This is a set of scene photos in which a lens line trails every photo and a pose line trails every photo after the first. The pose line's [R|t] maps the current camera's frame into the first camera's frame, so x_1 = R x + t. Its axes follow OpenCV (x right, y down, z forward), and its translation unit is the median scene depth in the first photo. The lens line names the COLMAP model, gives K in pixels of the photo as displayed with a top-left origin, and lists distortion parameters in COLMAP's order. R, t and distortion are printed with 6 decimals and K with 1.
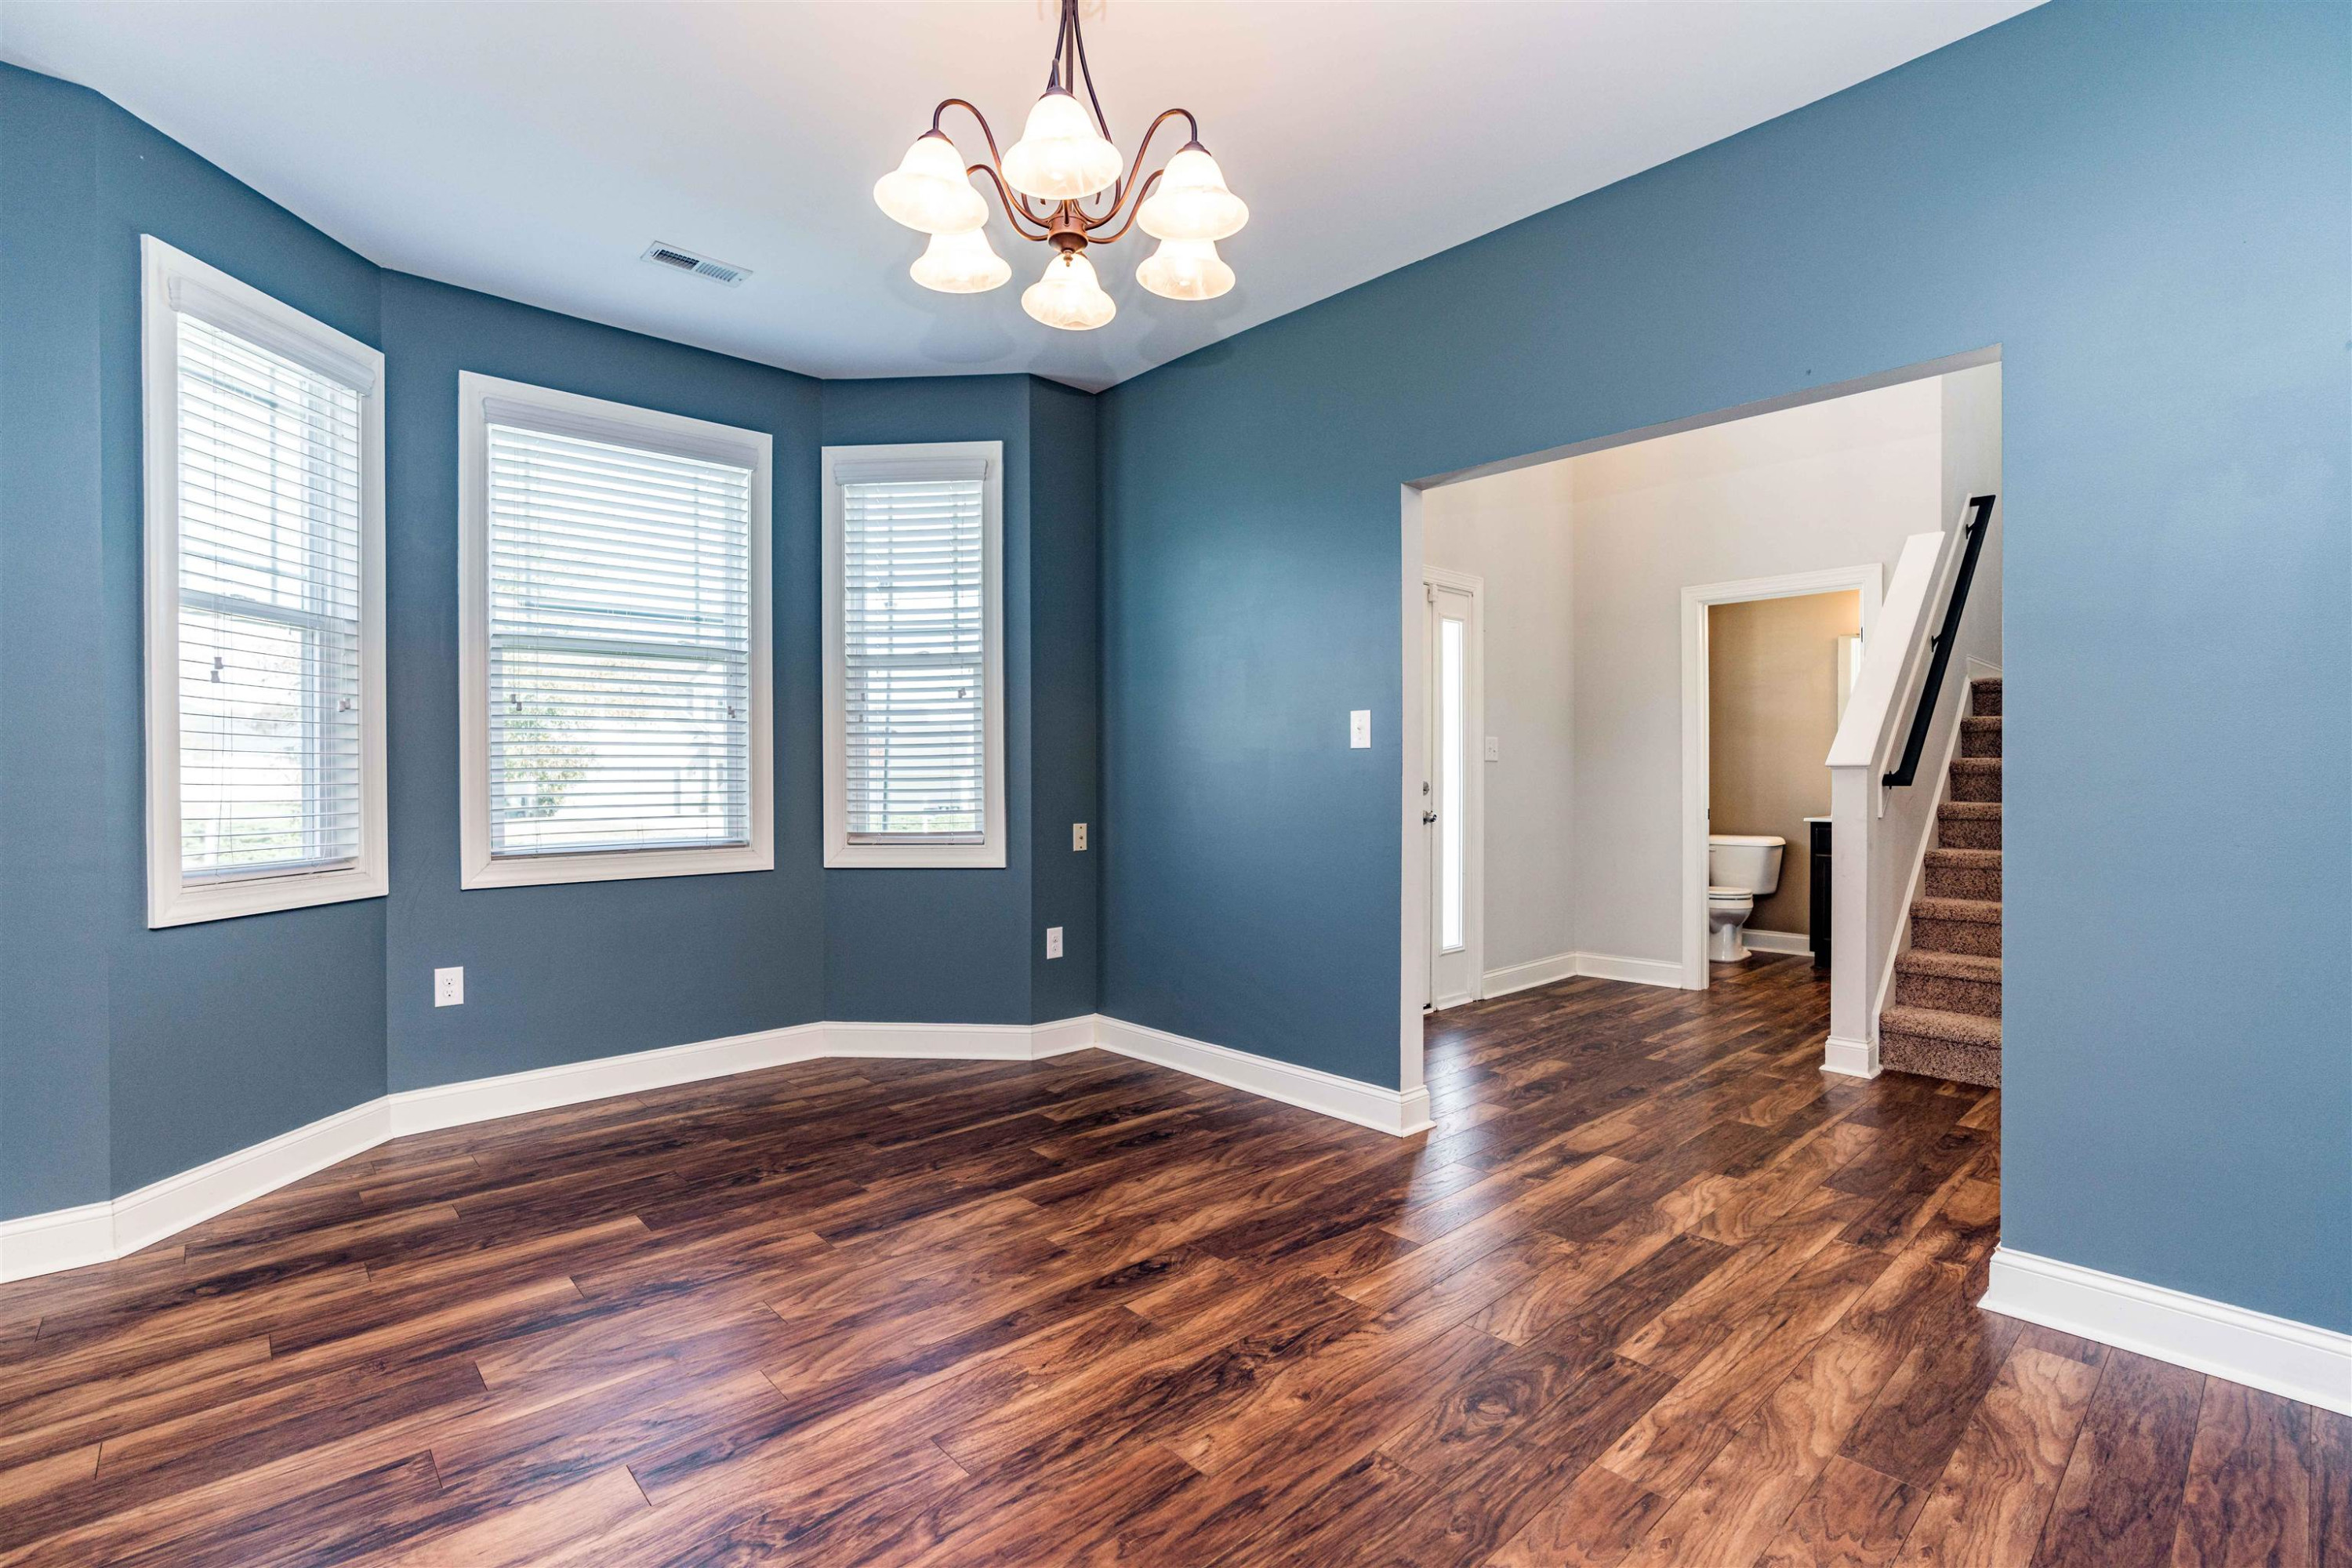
lens RADIAL K [[1096.8, 0, 1170.0], [0, 1096.8, 771.0], [0, 0, 1]] dist [-0.018379, 0.005975]
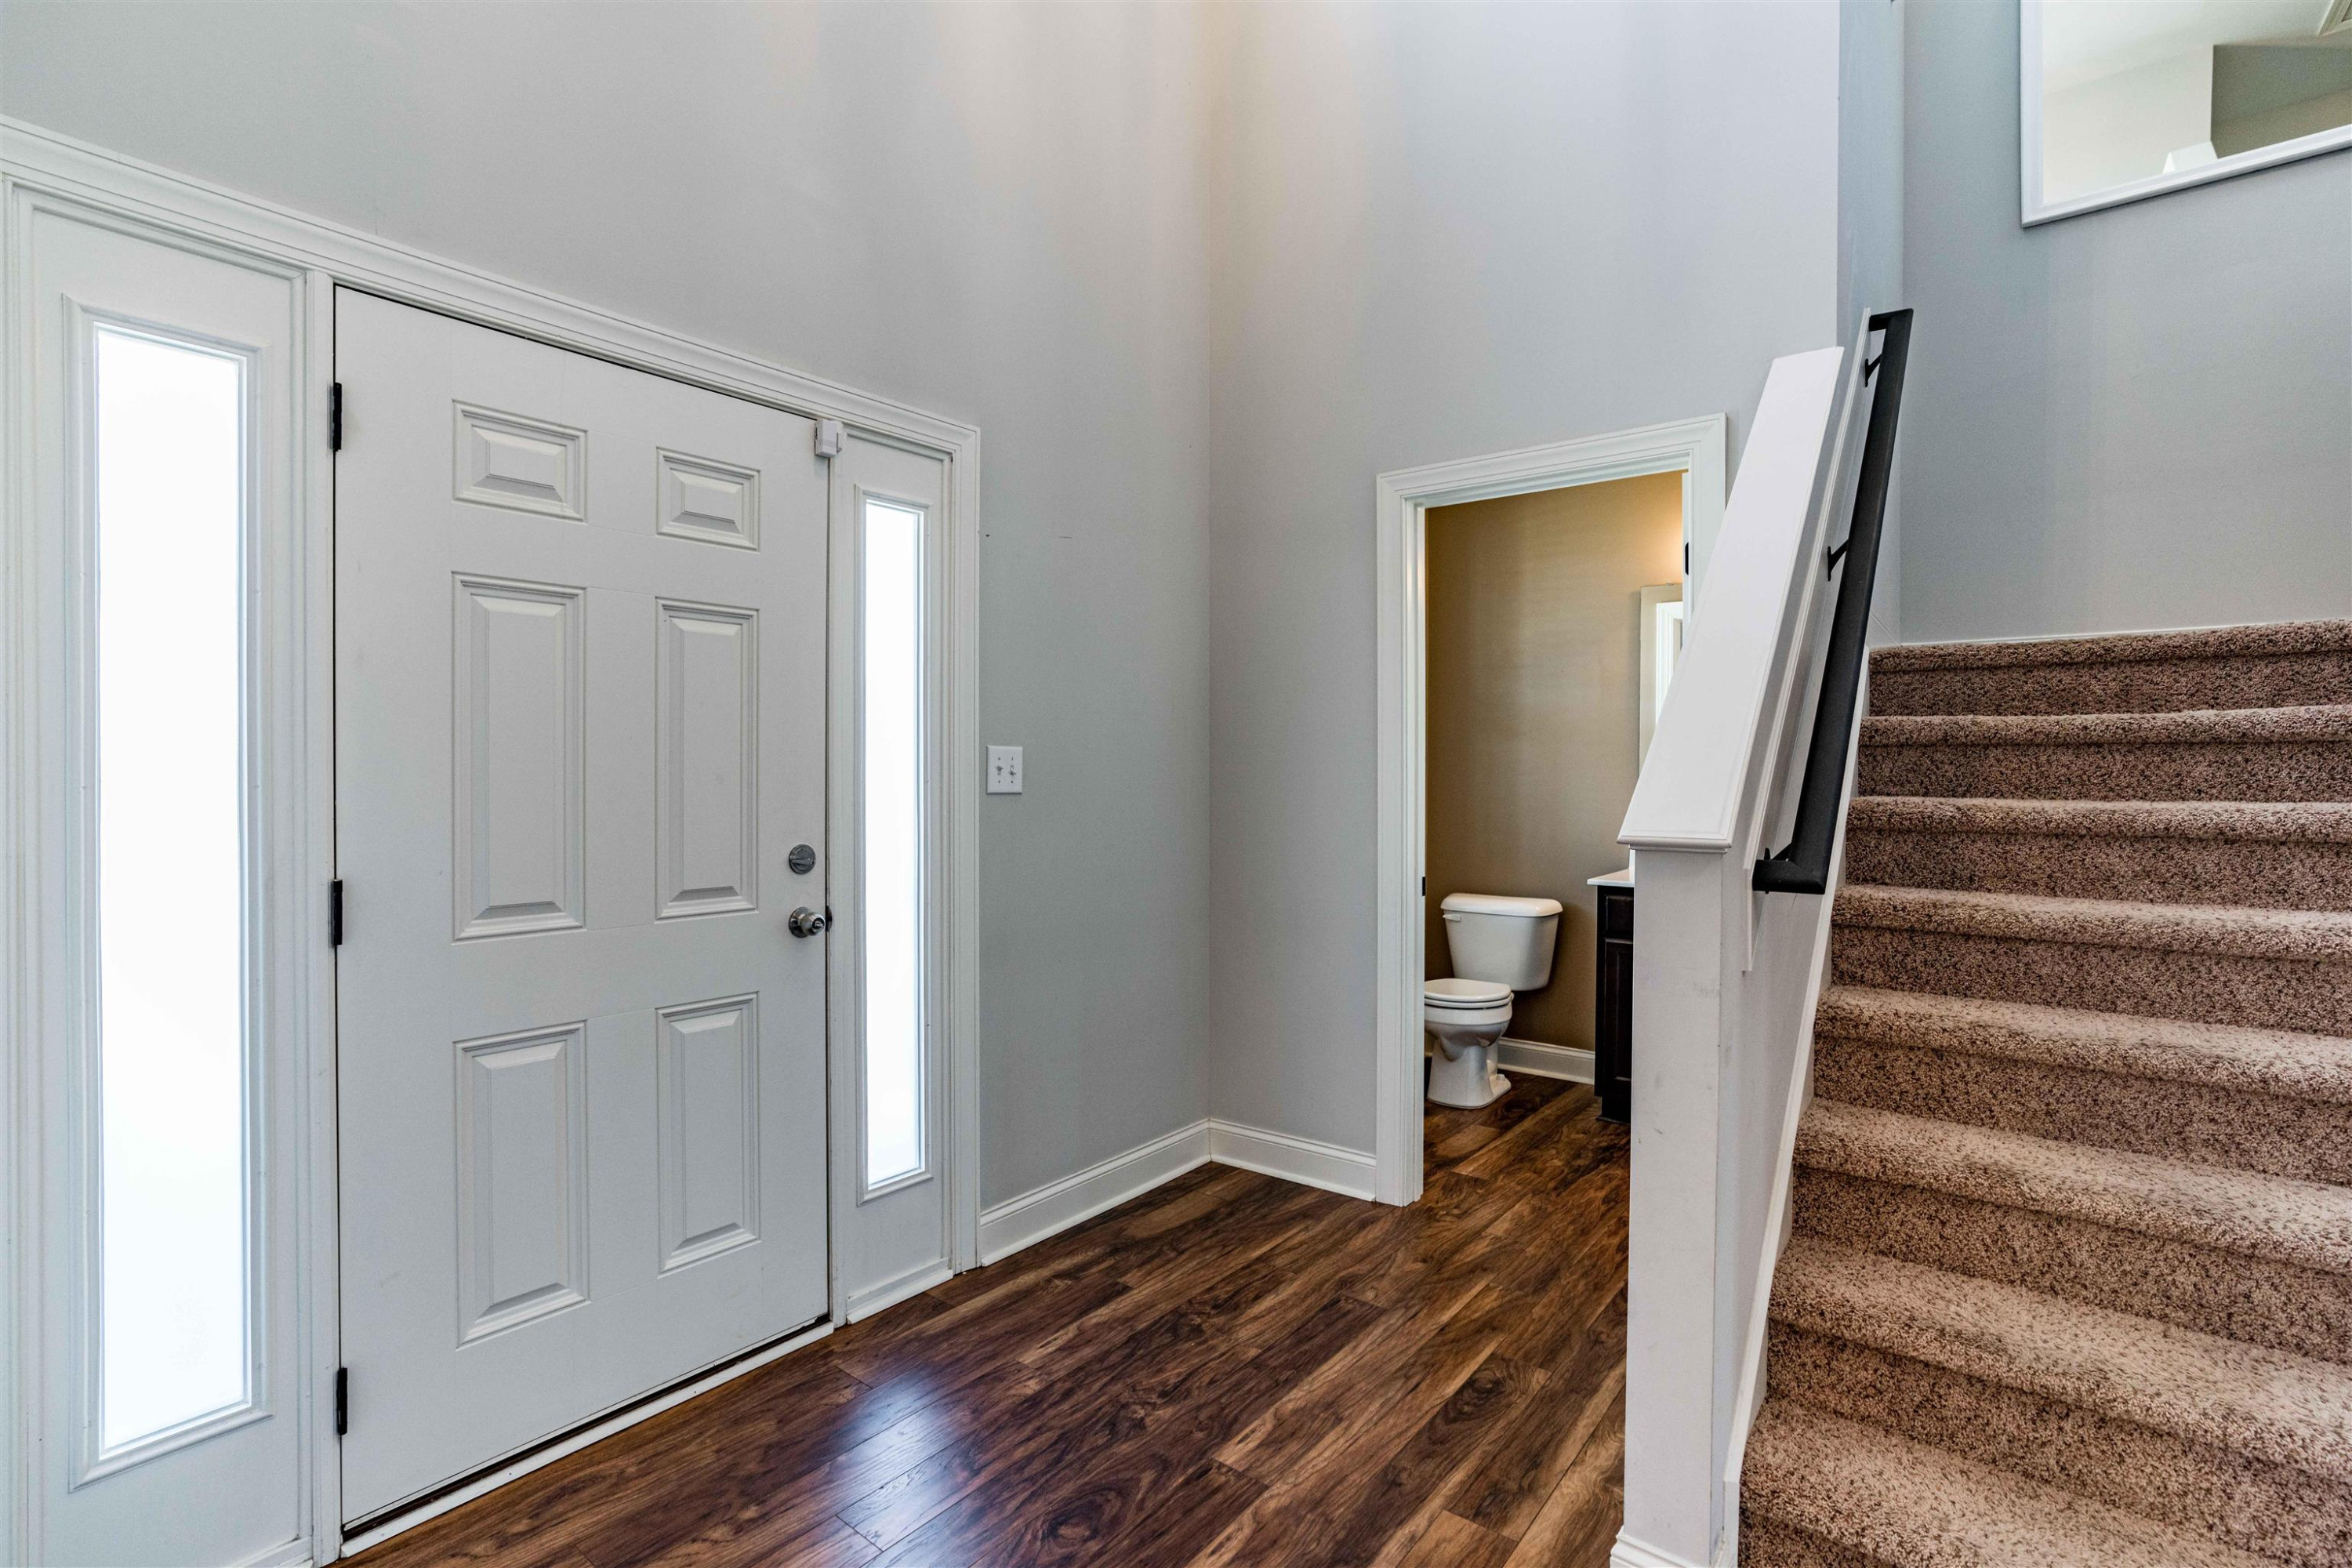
lens RADIAL K [[1096.8, 0, 1174.8], [0, 1096.8, 765.9], [0, 0, 1]] dist [-0.018379, 0.005975]
pose [[0.988650, 0.005341, 0.150141, 0.497364], [-0.005977, 0.999975, 0.003786, -0.040146], [-0.150117, -0.004640, 0.988657, 0.820478]]
